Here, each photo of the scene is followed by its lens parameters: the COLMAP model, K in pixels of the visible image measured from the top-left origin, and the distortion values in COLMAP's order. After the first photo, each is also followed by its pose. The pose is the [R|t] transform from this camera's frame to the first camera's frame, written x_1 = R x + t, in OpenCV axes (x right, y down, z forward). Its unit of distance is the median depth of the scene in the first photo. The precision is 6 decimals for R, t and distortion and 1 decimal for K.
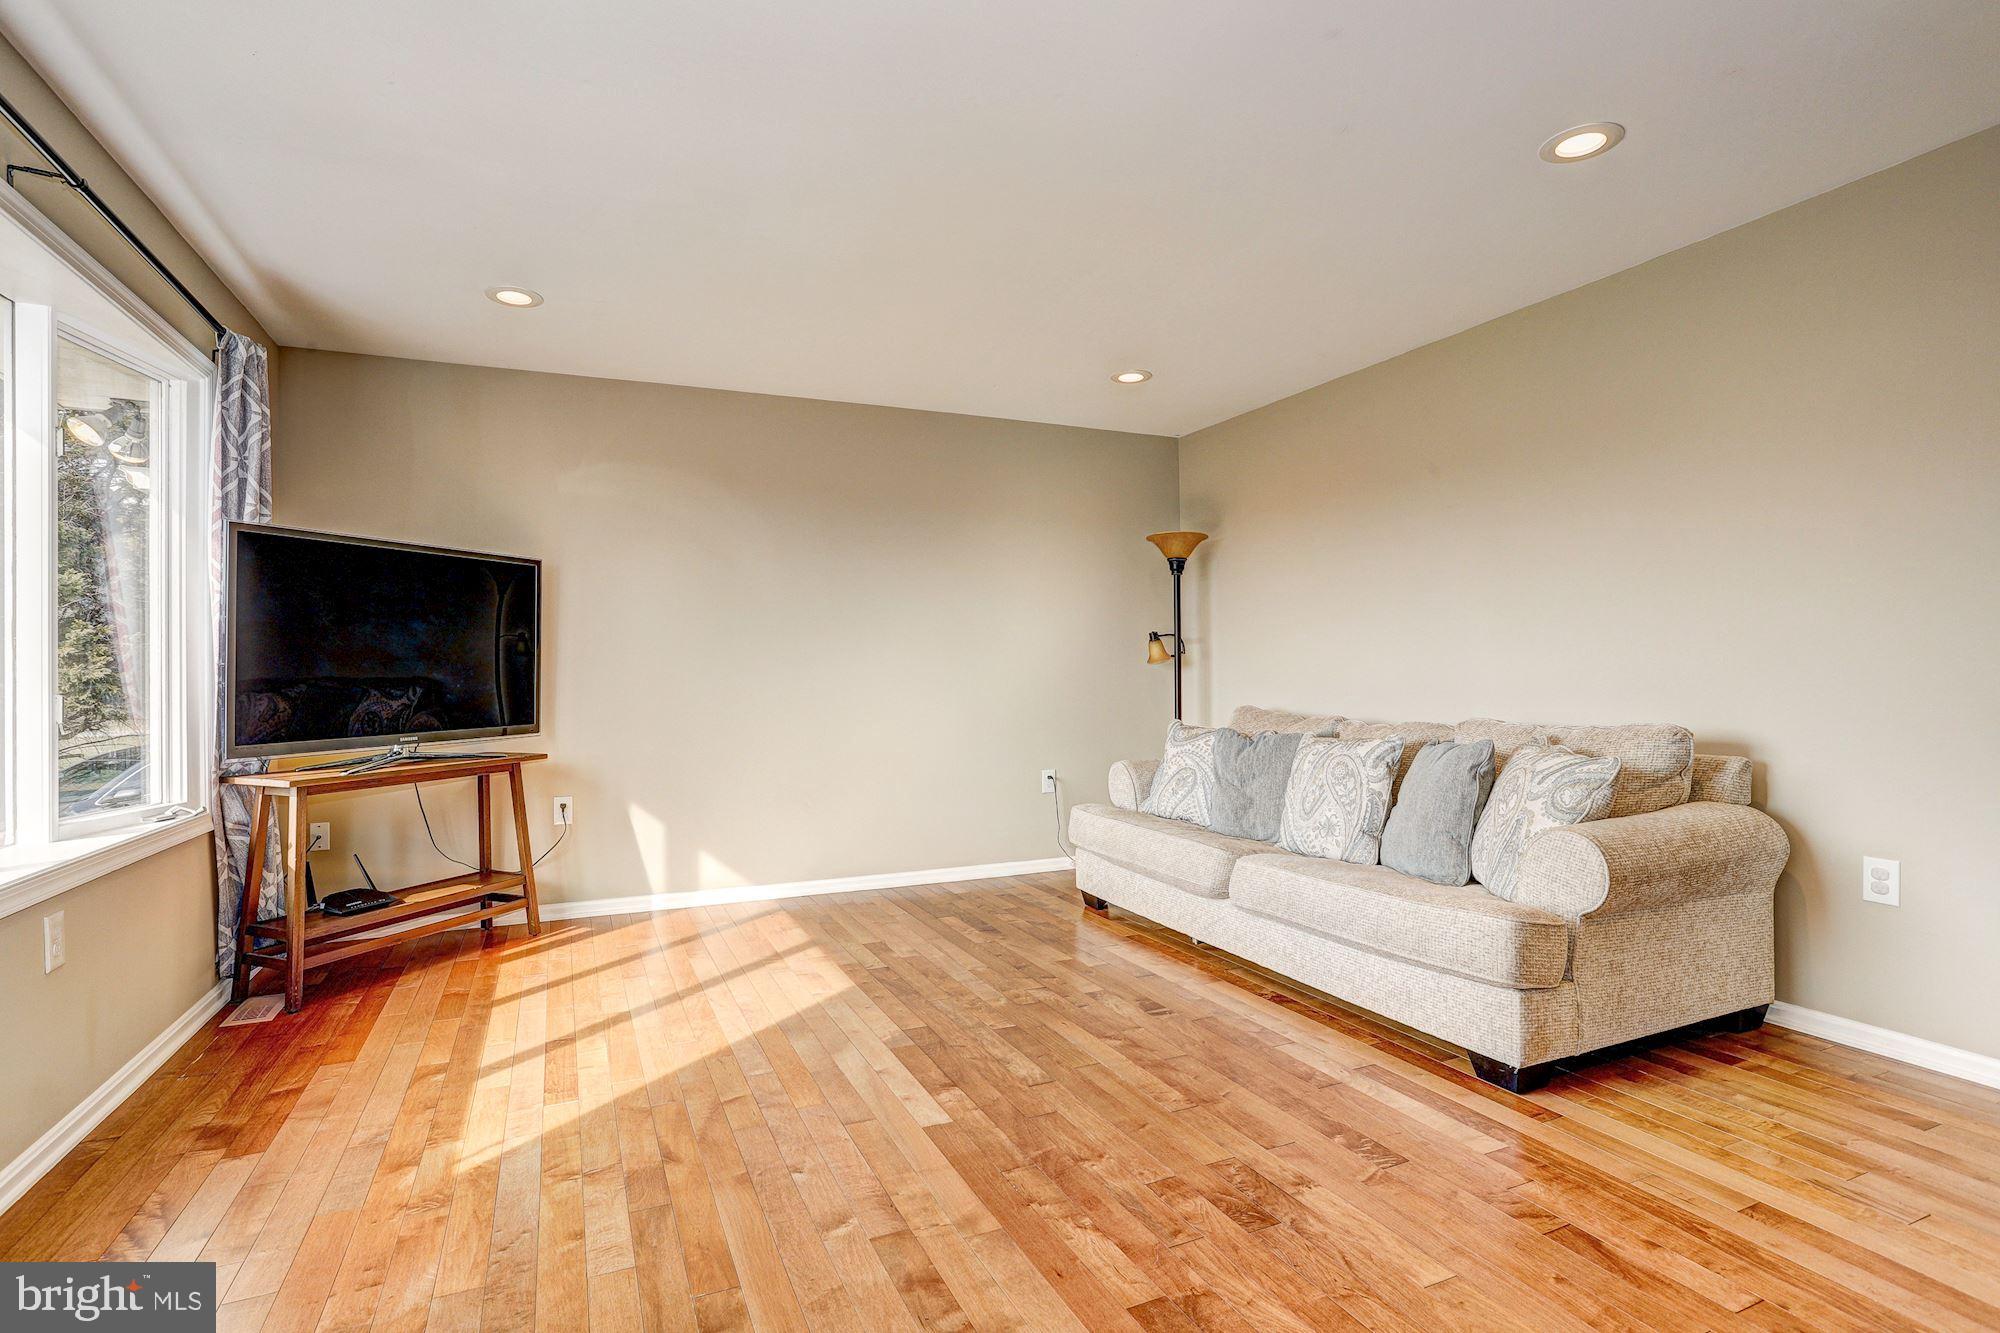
lens RADIAL K [[963.2, 0, 1002.1], [0, 963.2, 676.1], [0, 0, 1]] dist [-0.047915, 0.000006]
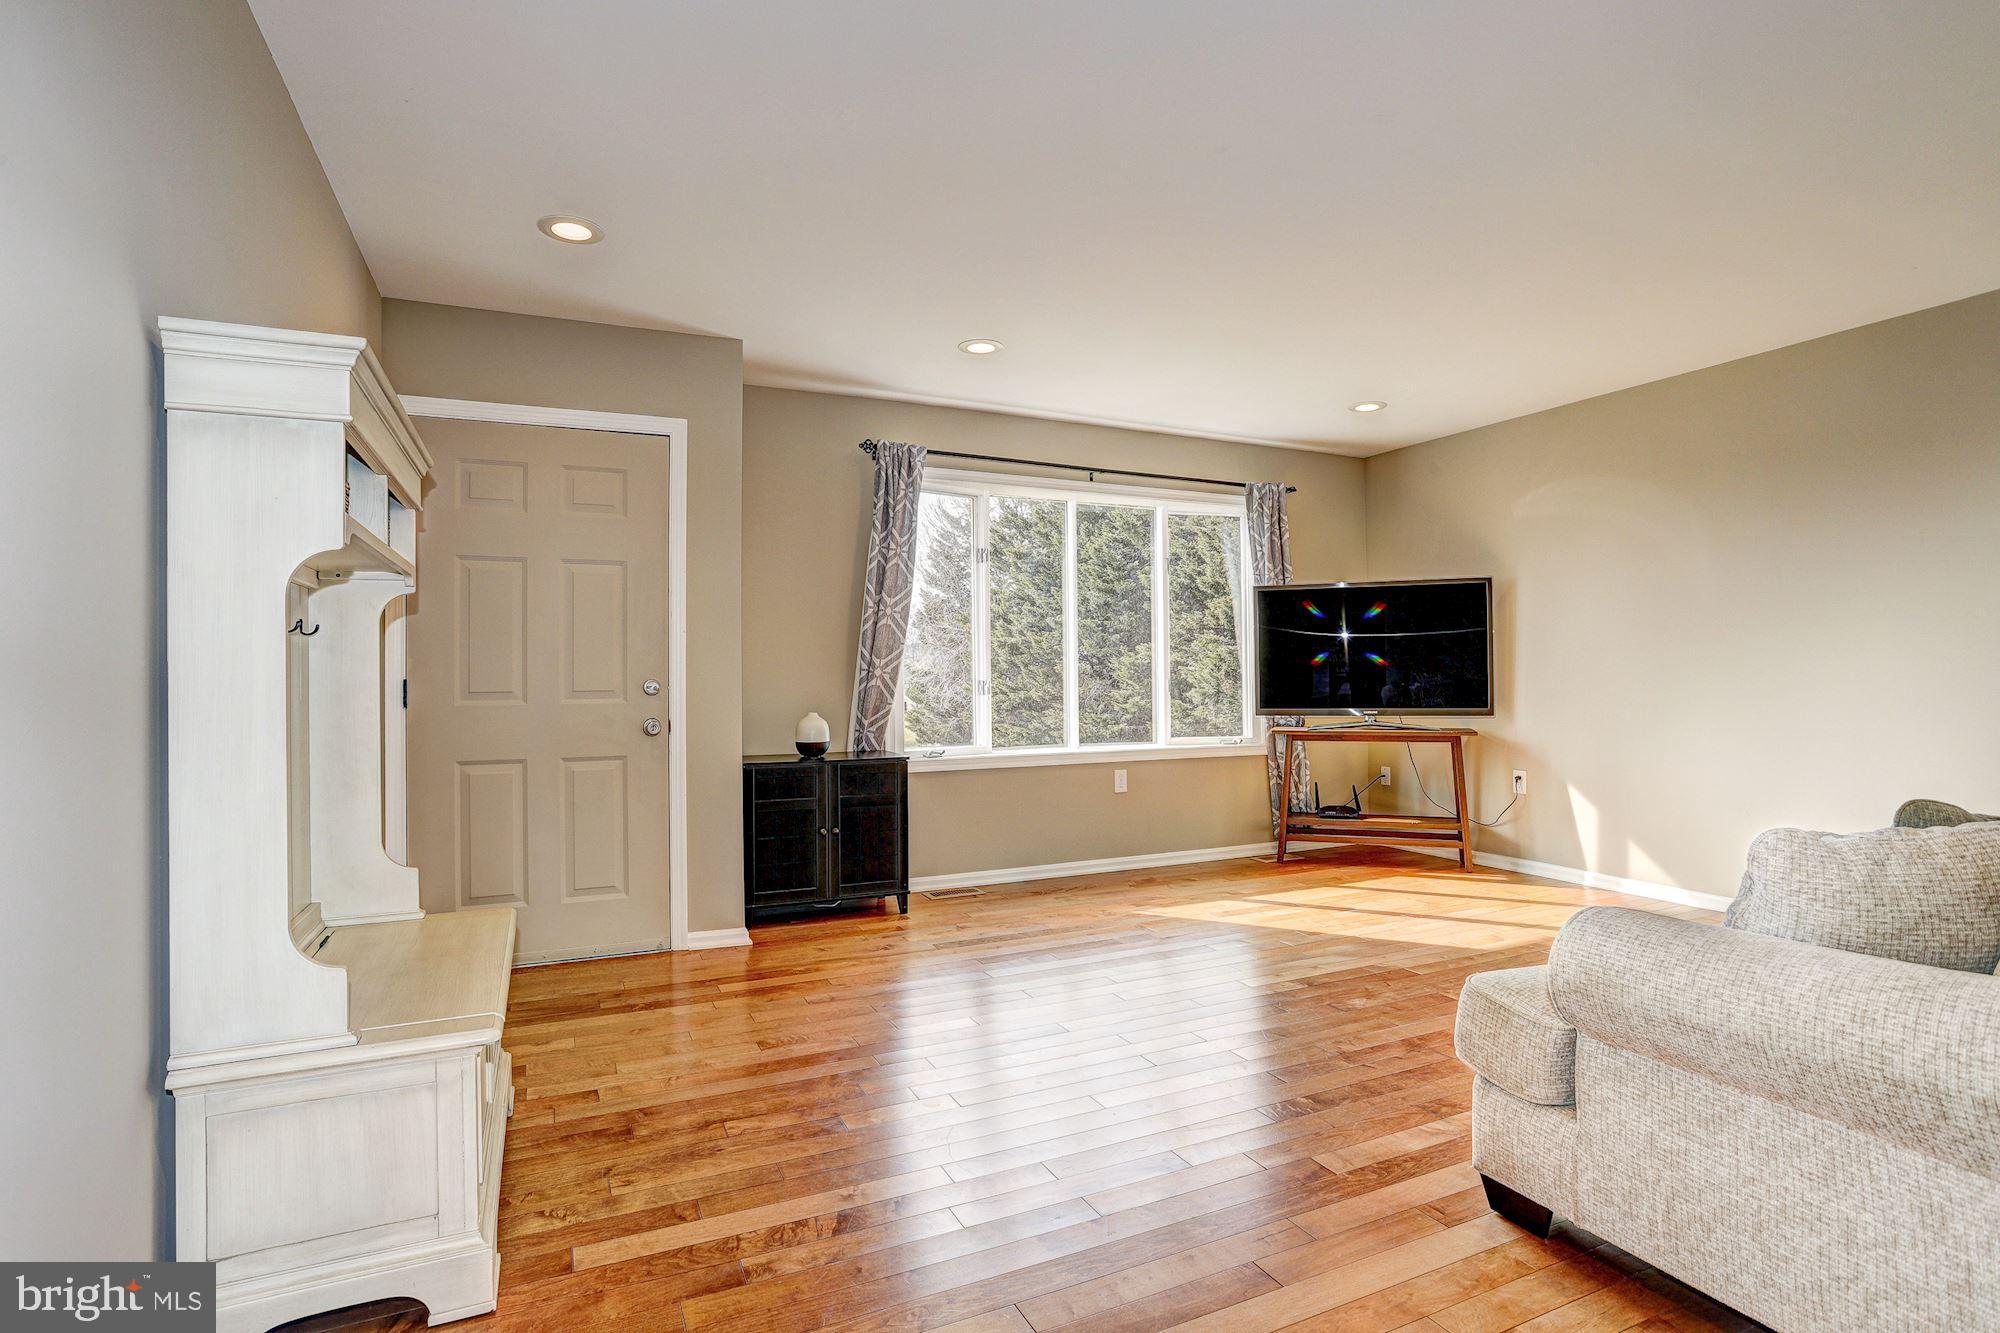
lens RADIAL K [[979.6, 0, 984.9], [0, 979.6, 664.5], [0, 0, 1]] dist [-0.057142, 0.032125]
pose [[0.002420, 0.001677, -0.999996, 0.999533], [0.000796, 0.999998, 0.001679, -0.012618], [0.999997, -0.000800, 0.002419, 0.426386]]
